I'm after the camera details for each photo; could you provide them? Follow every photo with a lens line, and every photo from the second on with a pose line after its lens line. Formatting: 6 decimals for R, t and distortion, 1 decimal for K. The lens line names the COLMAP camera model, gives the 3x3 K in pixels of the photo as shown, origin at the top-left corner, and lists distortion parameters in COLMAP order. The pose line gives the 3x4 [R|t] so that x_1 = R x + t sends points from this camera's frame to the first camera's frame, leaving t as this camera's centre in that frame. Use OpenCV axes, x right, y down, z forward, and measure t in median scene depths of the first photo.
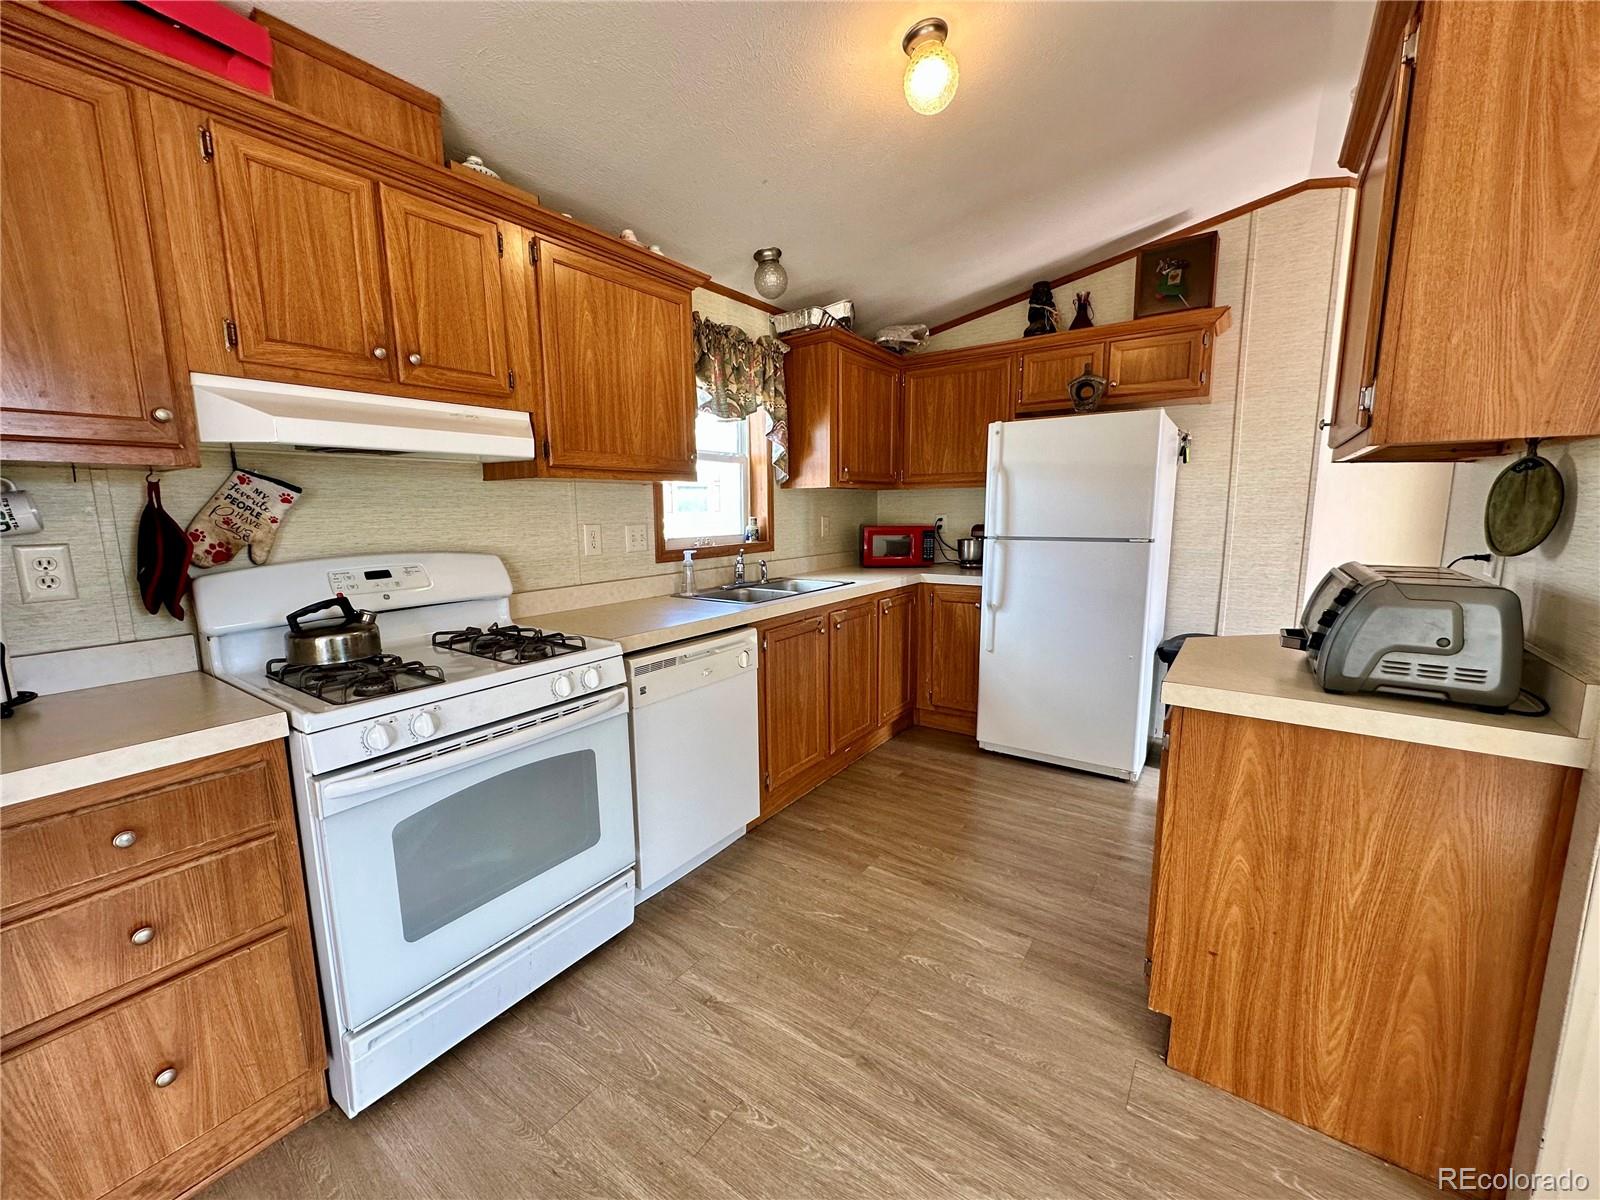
lens RADIAL K [[643.4, 0, 799.7], [0, 643.4, 601.0], [0, 0, 1]] dist [-0.004018, 0.002088]
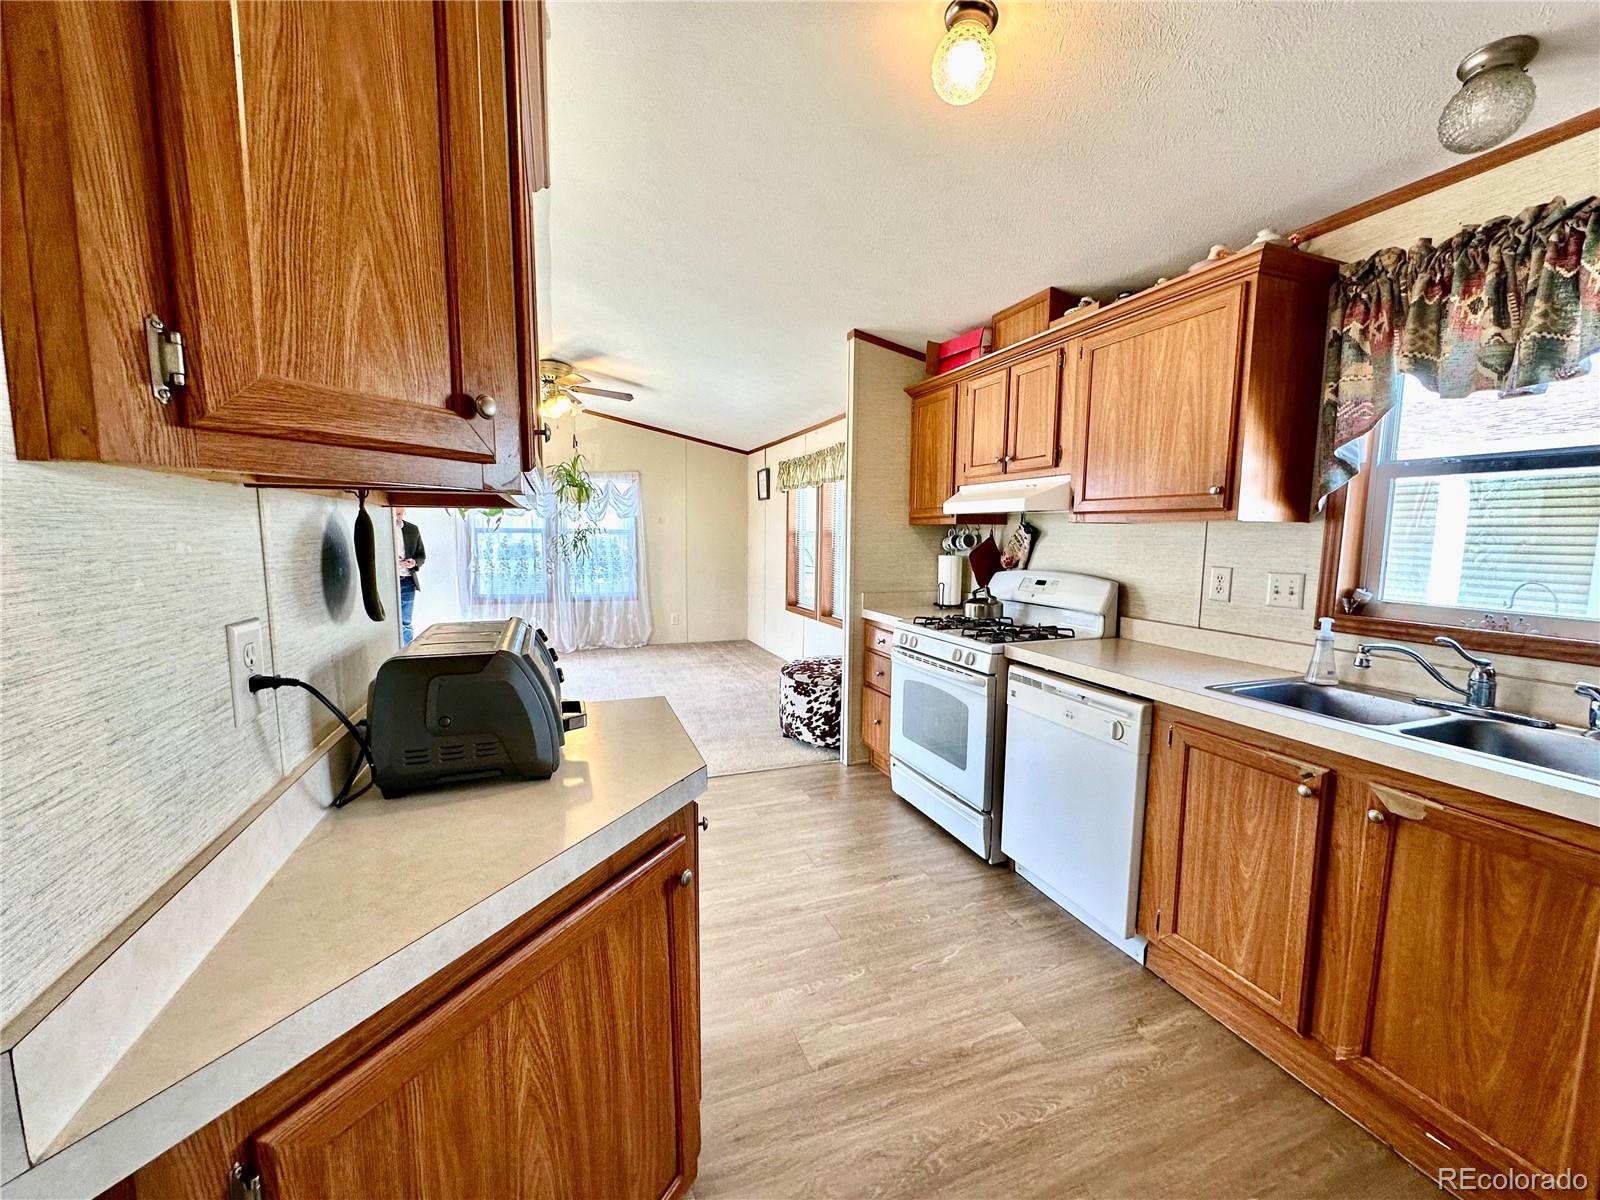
lens RADIAL K [[649.0, 0, 798.3], [0, 649.0, 602.6], [0, 0, 1]] dist [-0.004485, 0.000753]
pose [[-0.569312, 0.096226, -0.816471, 0.742351], [-0.122238, 0.972180, 0.199812, -0.171784], [0.812983, 0.213559, -0.541711, 0.968863]]
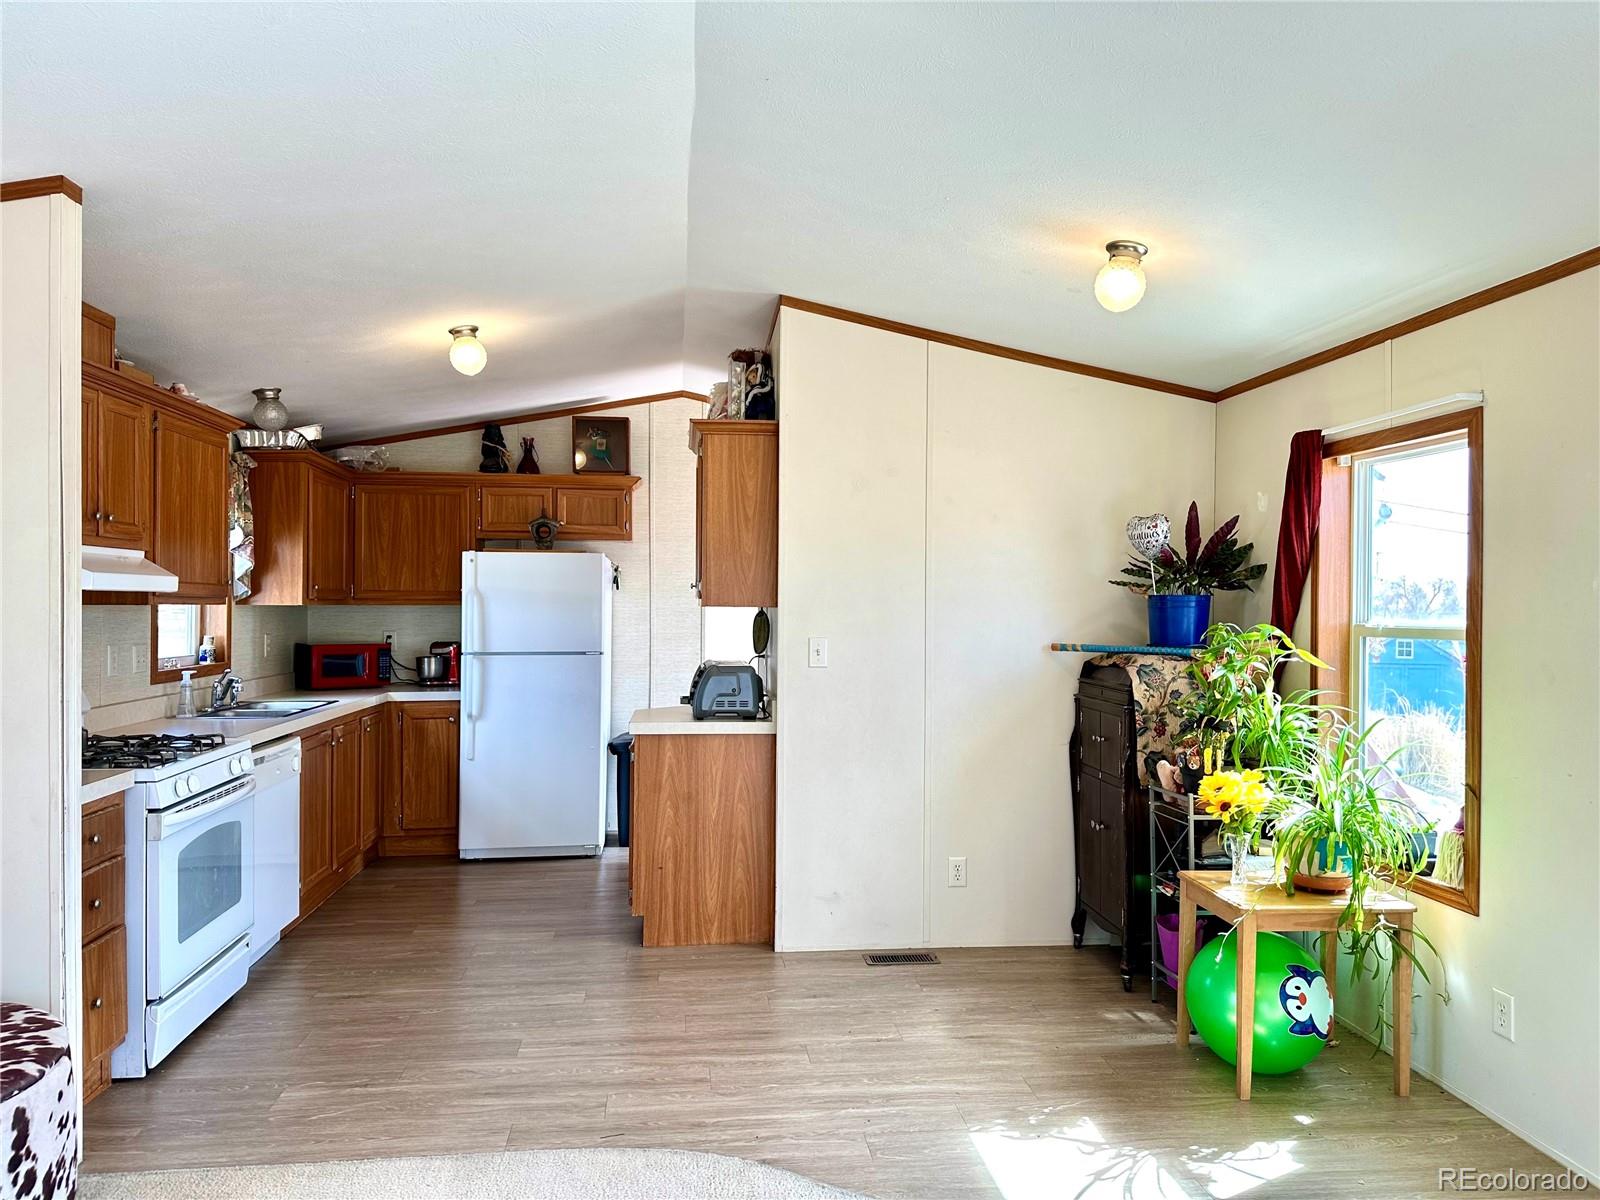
lens RADIAL K [[1103.7, 0, 815.6], [0, 1103.7, 599.6], [0, 0, 1]] dist [0.052696, -0.065059]
pose [[0.741974, 0.016499, 0.670226, -0.650556], [0.087263, 0.988816, -0.120947, 0.110585], [-0.664726, 0.148225, 0.732236, -0.966197]]
